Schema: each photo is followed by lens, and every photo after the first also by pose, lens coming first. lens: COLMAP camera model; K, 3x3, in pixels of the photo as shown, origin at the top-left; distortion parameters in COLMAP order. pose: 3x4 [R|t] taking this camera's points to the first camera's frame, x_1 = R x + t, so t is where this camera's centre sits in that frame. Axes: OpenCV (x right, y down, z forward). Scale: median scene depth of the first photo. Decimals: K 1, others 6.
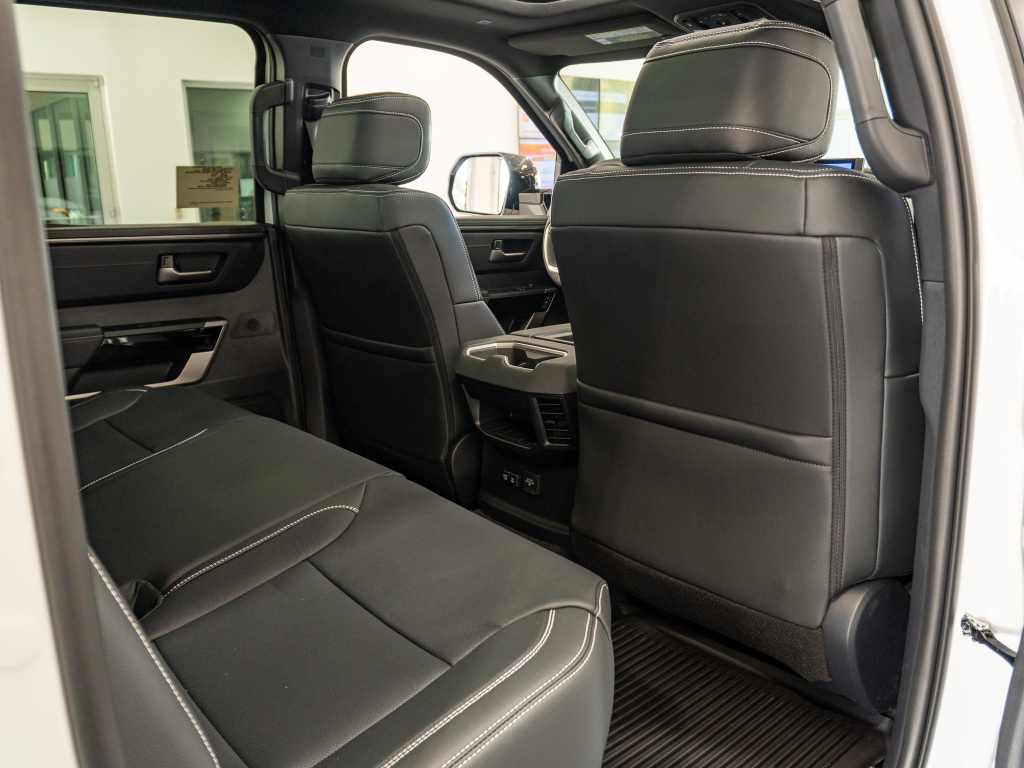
lens RADIAL K [[829.6, 0, 514.0], [0, 829.6, 388.9], [0, 0, 1]] dist [-0.036972, 0.010118]
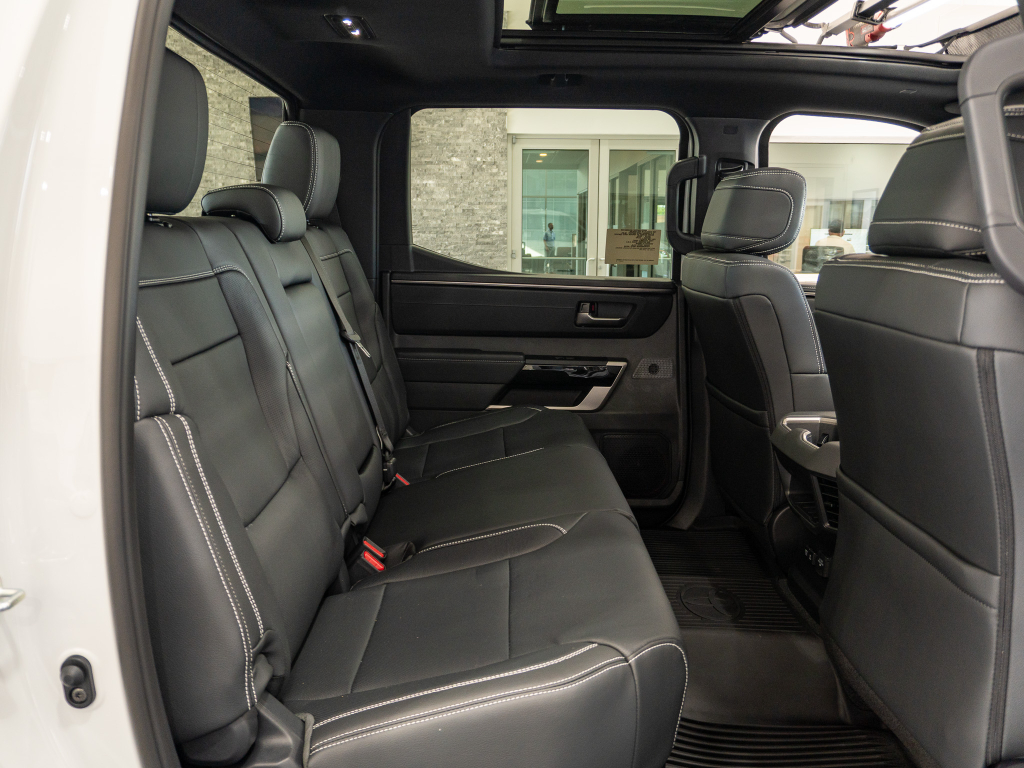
lens RADIAL K [[829.6, 0, 519.0], [0, 829.6, 382.2], [0, 0, 1]] dist [-0.036972, 0.010118]
pose [[0.786753, 0.134021, -0.602543, 0.273555], [-0.170399, 0.985369, -0.003323, -0.030892], [0.593282, 0.105287, 0.798080, -0.006932]]
